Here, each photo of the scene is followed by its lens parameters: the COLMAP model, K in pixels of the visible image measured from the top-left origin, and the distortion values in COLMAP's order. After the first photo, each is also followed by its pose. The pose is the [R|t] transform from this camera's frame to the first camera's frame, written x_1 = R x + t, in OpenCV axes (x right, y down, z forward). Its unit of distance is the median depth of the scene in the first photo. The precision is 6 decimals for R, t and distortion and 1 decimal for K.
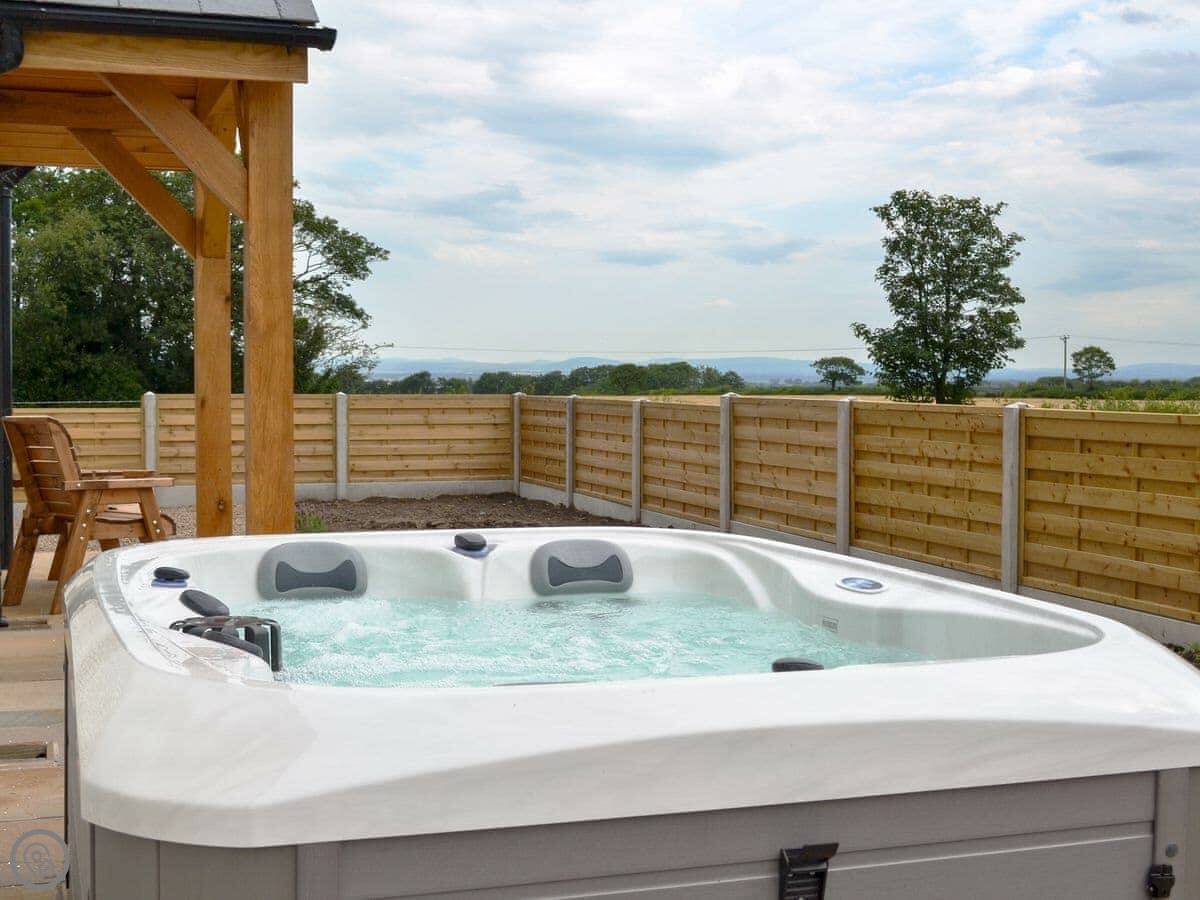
lens RADIAL K [[1583.7, 0, 600.0], [0, 1583.7, 450.0], [0, 0, 1]] dist [-0.023742, -0.027421]
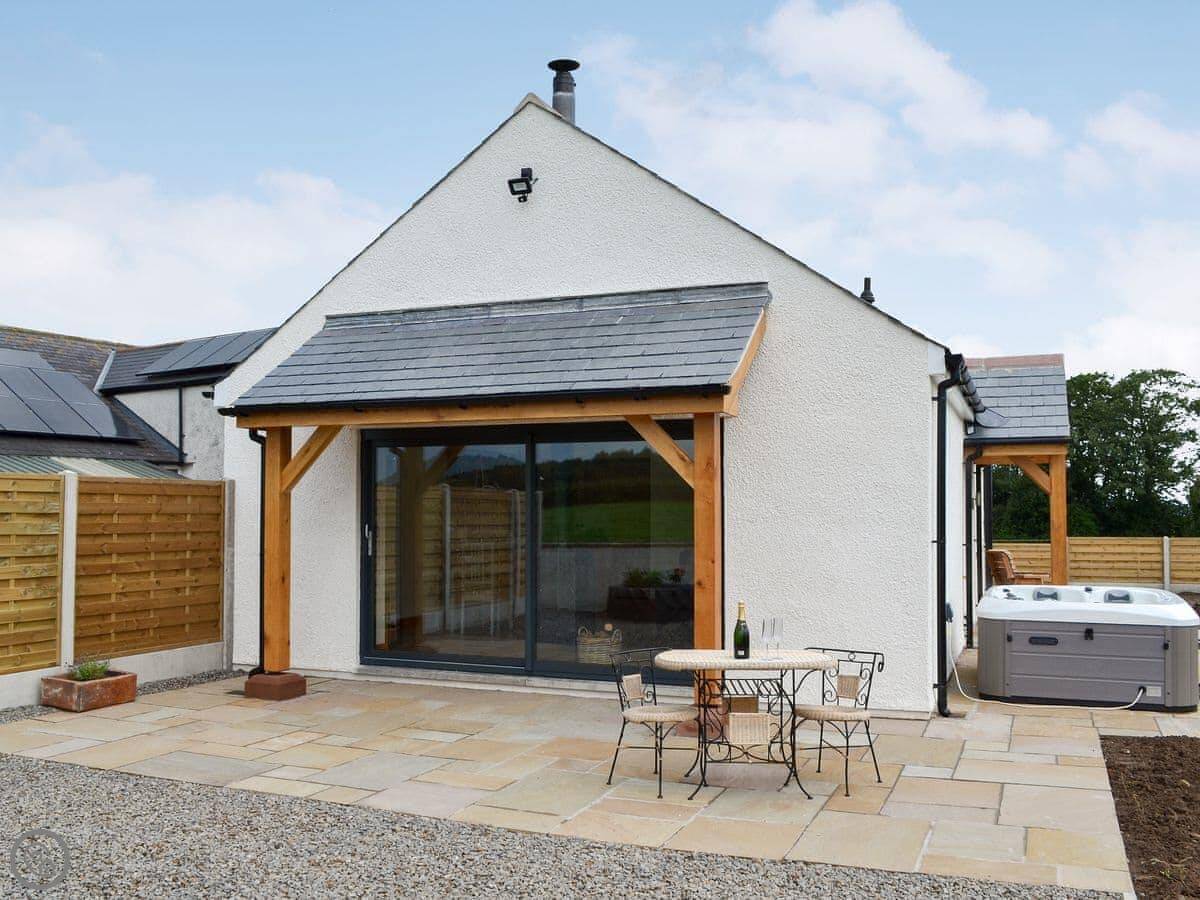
lens RADIAL K [[1136.1, 0, 600.0], [0, 1136.1, 450.0], [0, 0, 1]] dist [-0.082308, 0.011842]
pose [[0.754466, -0.036837, -0.655305, 0.207462], [-0.028852, 0.995597, -0.089184, -0.000756], [0.655705, 0.086193, 0.750081, -0.474699]]
